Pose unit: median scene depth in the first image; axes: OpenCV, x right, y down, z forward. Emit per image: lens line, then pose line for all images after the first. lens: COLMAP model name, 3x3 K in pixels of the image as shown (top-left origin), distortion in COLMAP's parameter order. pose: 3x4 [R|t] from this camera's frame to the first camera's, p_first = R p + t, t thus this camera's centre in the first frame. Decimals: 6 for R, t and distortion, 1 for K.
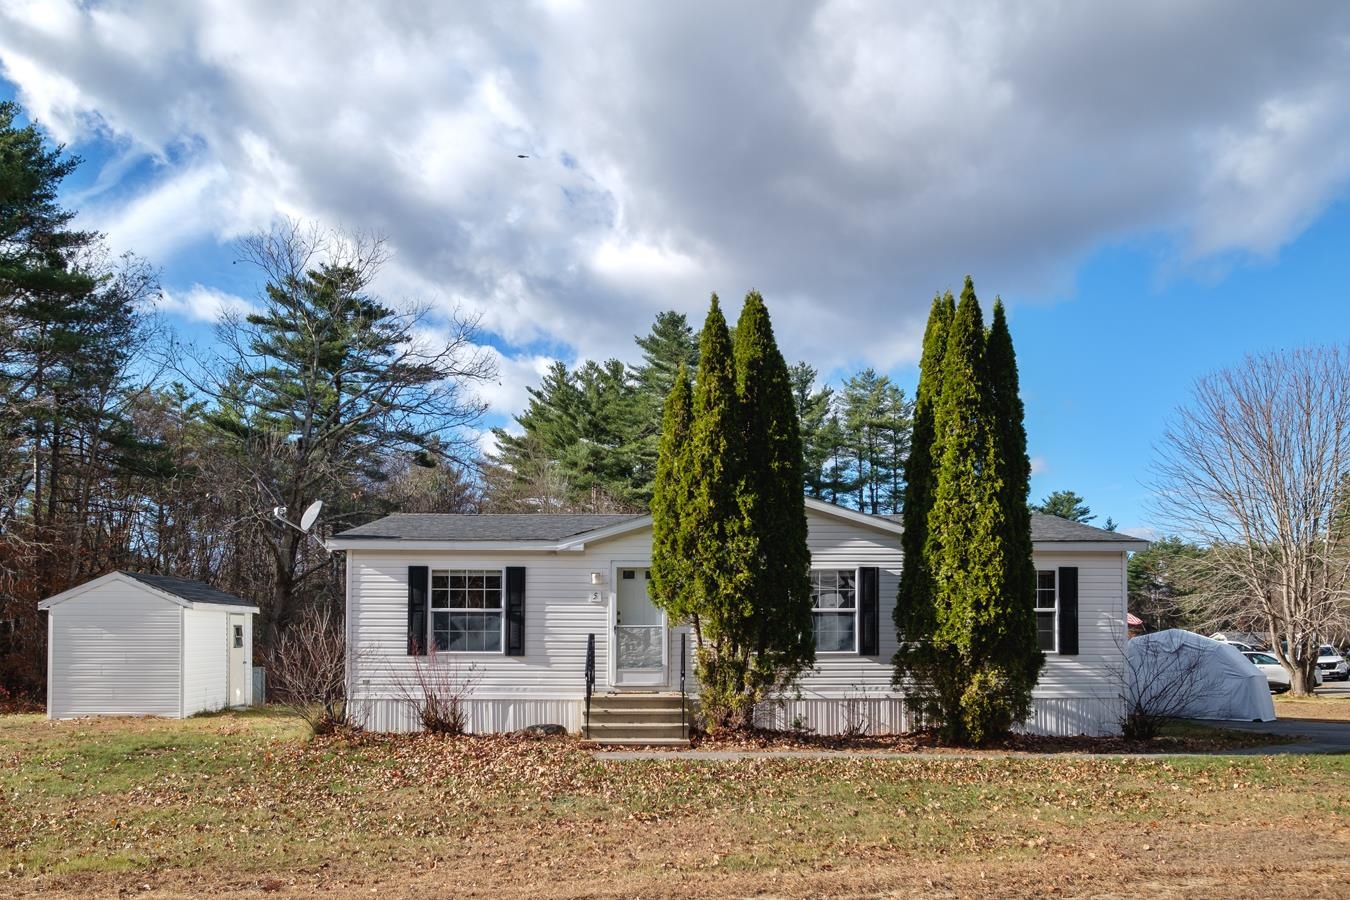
lens RADIAL K [[975.1, 0, 675.5], [0, 975.1, 449.6], [0, 0, 1]] dist [0.002607, -0.001681]
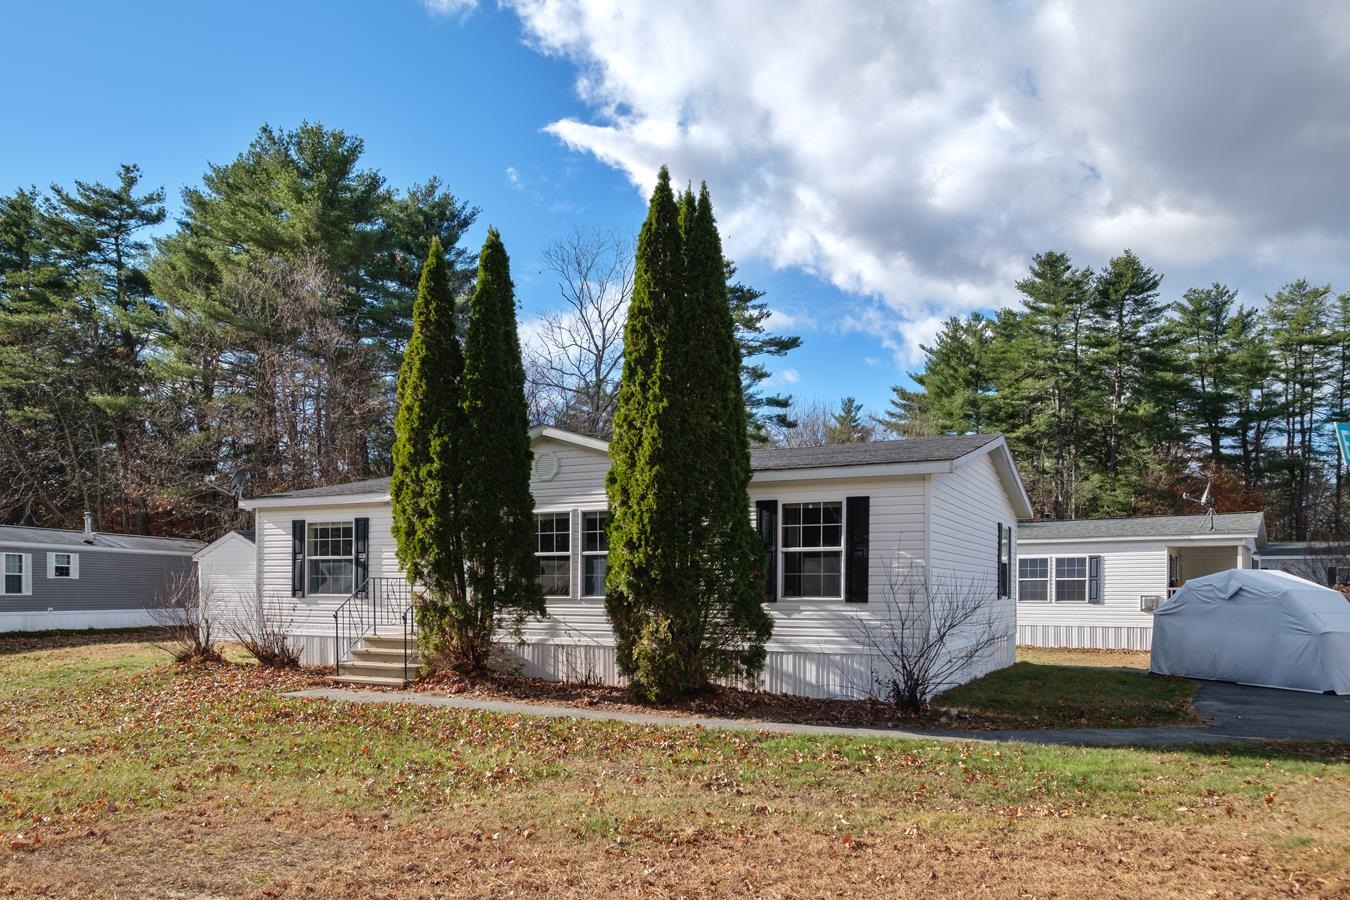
lens RADIAL K [[892.8, 0, 675.7], [0, 892.8, 447.6], [0, 0, 1]] dist [-0.018998, 0.001640]
pose [[0.894059, -0.067510, -0.442833, 0.602871], [0.085878, 0.996073, 0.021532, 0.050386], [0.439640, -0.057281, 0.896345, 0.264387]]
